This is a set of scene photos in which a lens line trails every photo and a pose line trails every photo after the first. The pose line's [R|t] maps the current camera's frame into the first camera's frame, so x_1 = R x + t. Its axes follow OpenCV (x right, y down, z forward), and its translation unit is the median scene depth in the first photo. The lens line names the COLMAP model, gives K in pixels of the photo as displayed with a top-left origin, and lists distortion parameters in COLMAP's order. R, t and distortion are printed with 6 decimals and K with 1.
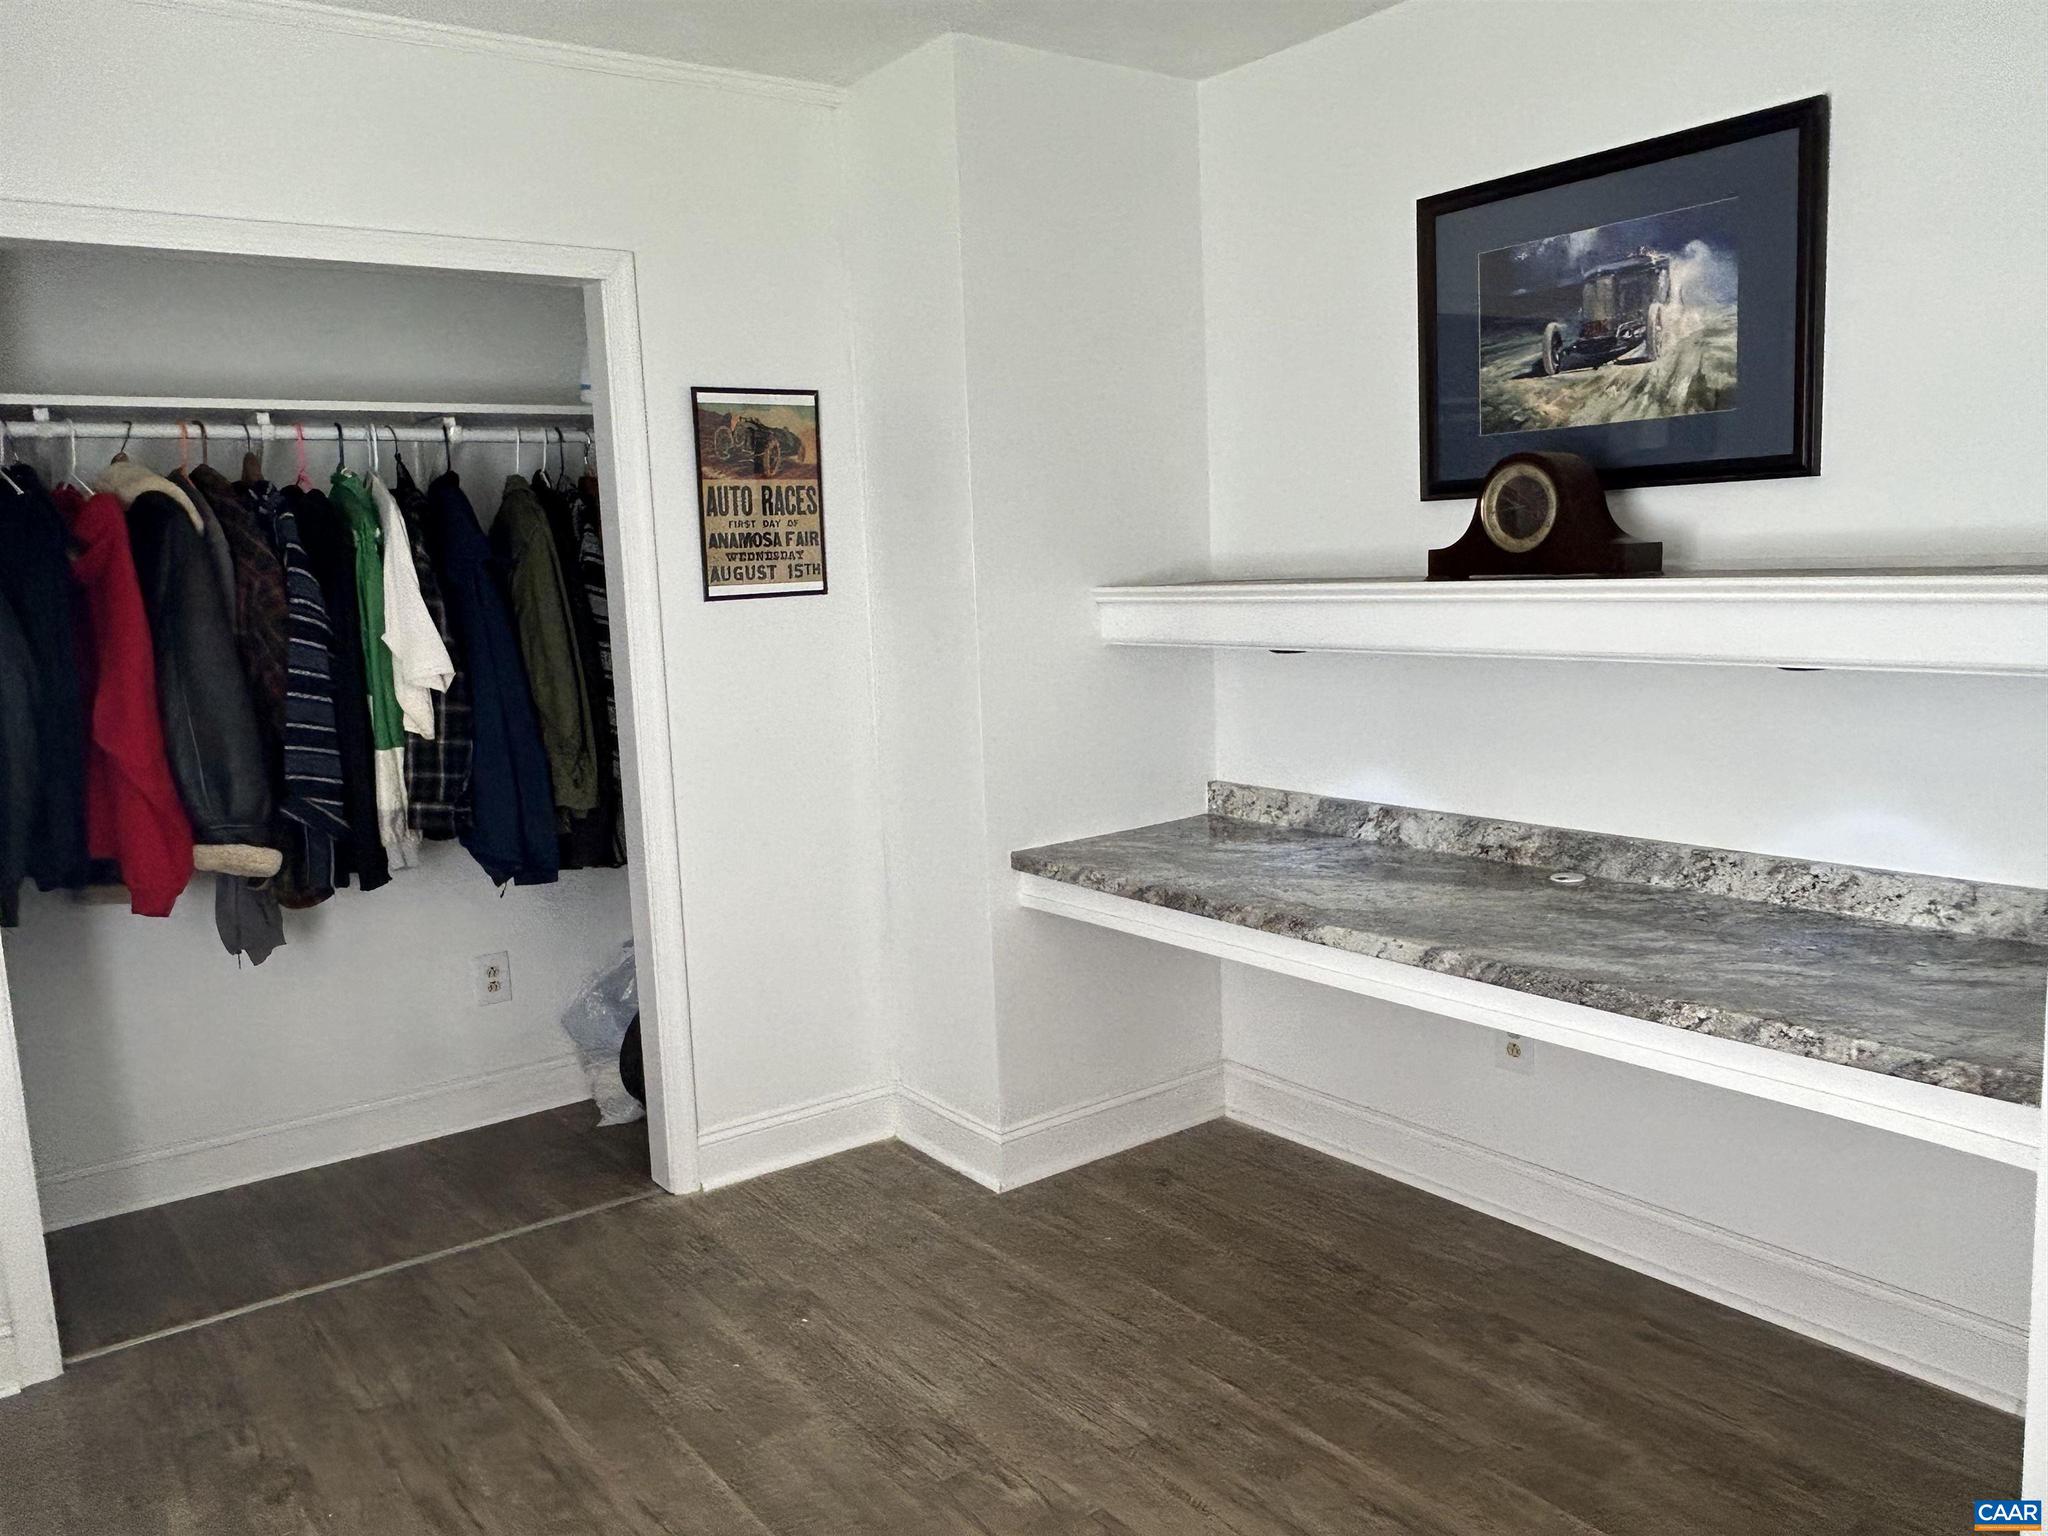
lens RADIAL K [[1532.2, 0, 1017.3], [0, 1532.2, 761.9], [0, 0, 1]] dist [0.009231, -0.025880]
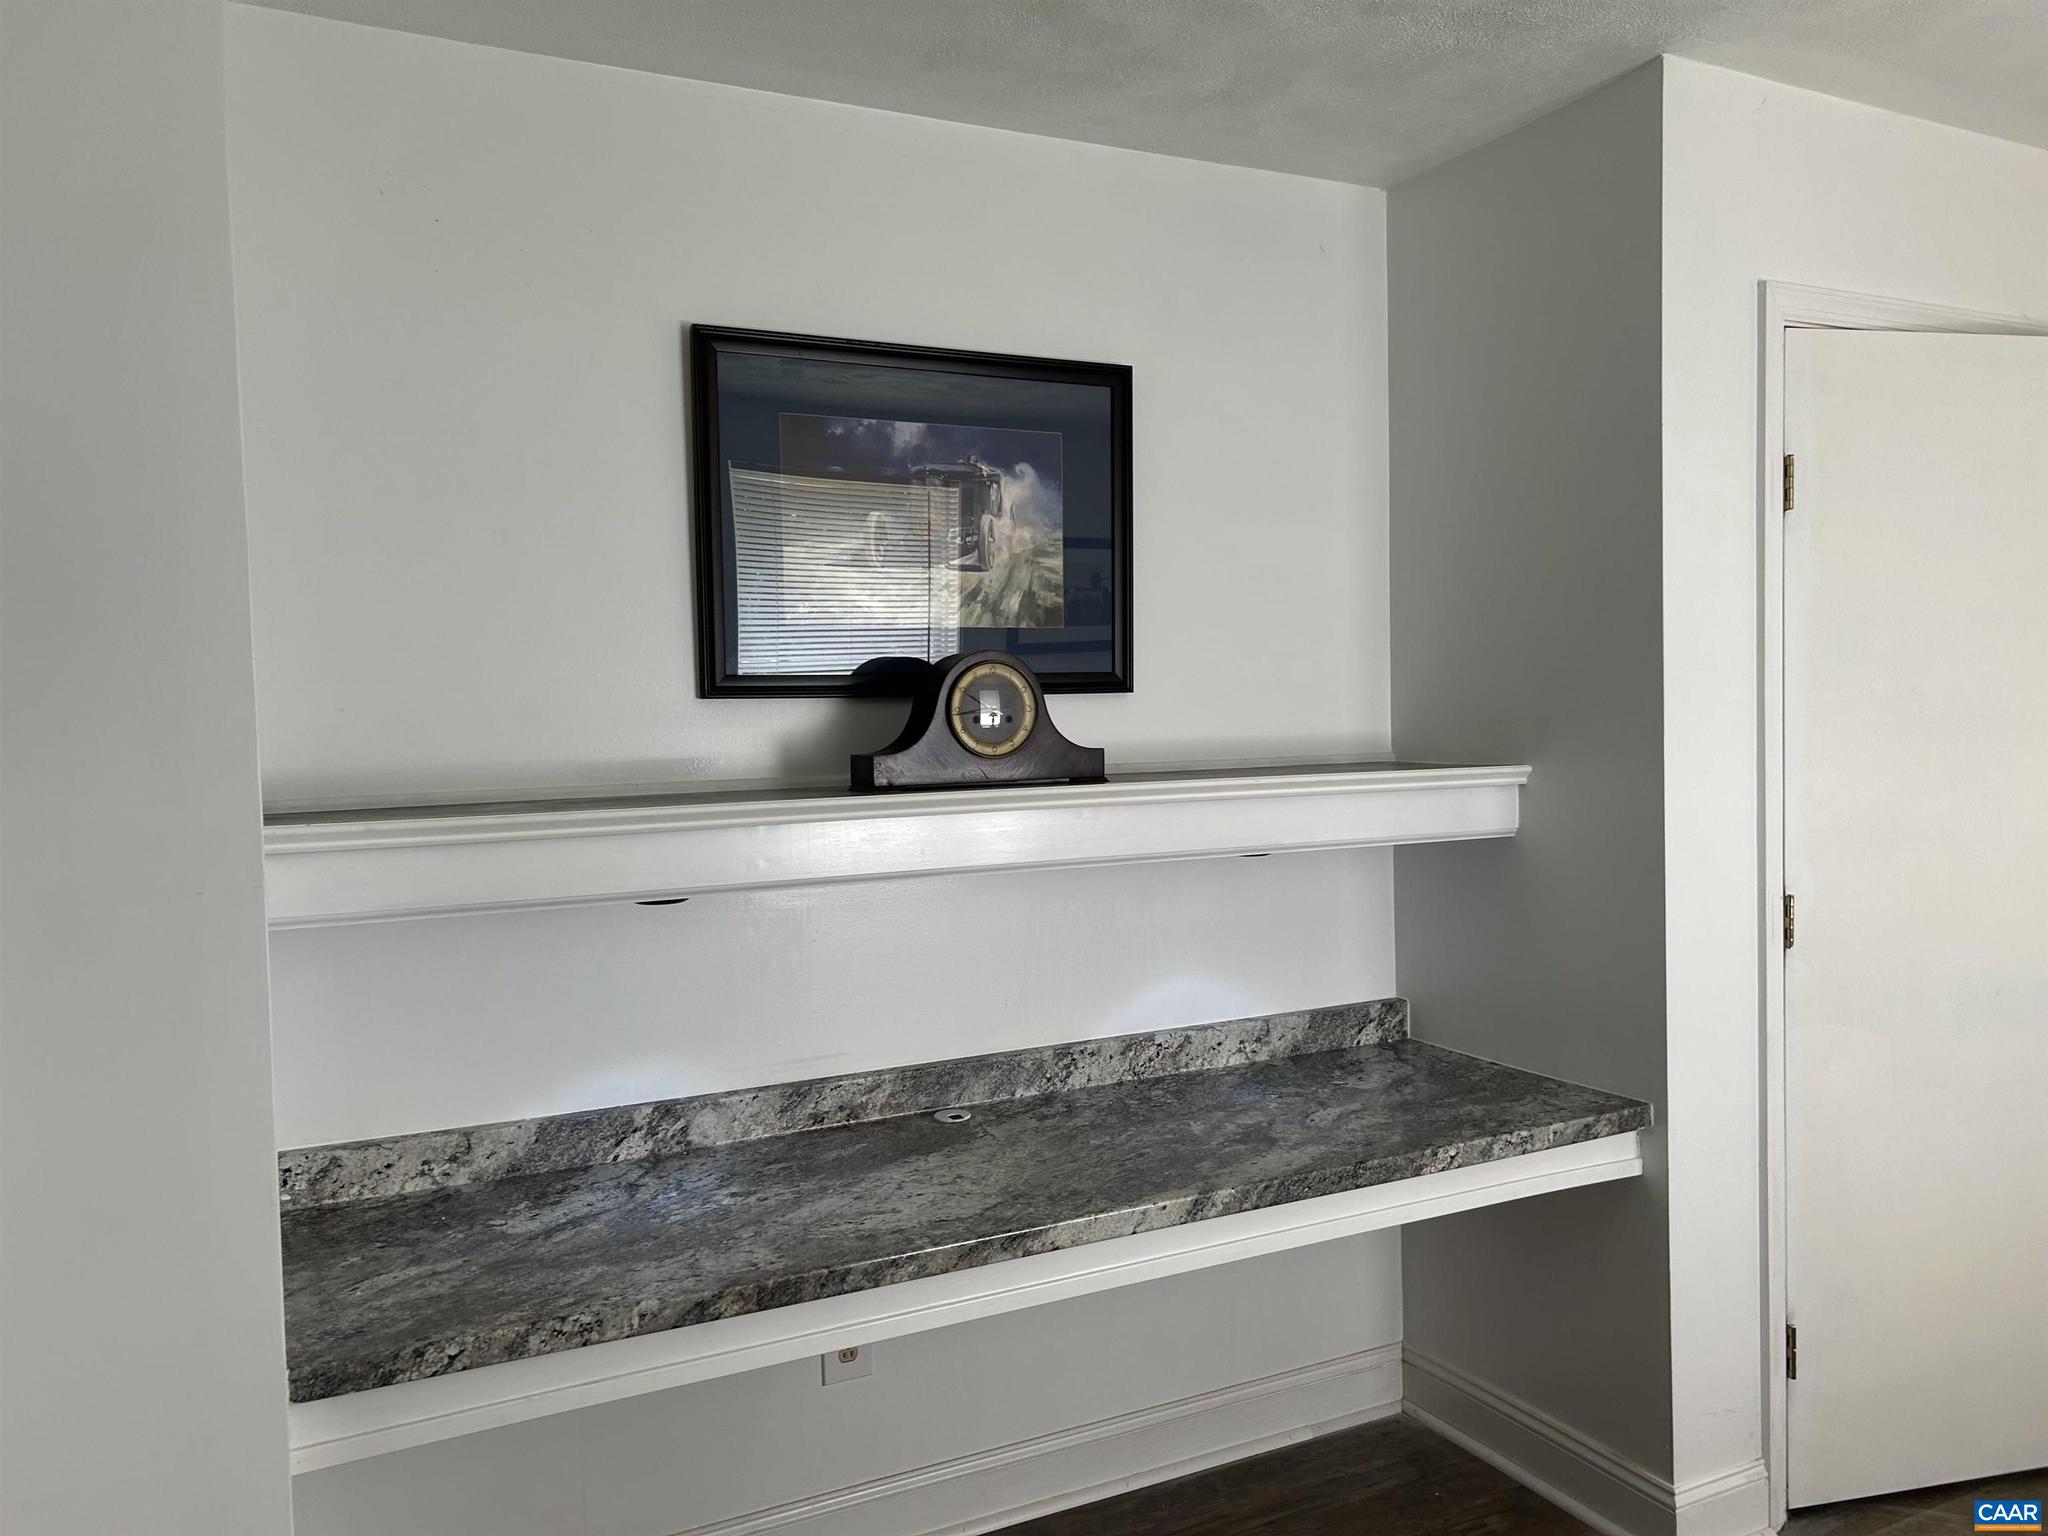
lens RADIAL K [[1533.9, 0, 1020.0], [0, 1533.9, 776.6], [0, 0, 1]] dist [0.067013, -0.072626]
pose [[0.161938, -0.001924, 0.986799, -0.577737], [0.149960, 0.988432, -0.022682, -0.104361], [-0.975340, 0.151653, 0.160353, 0.850377]]
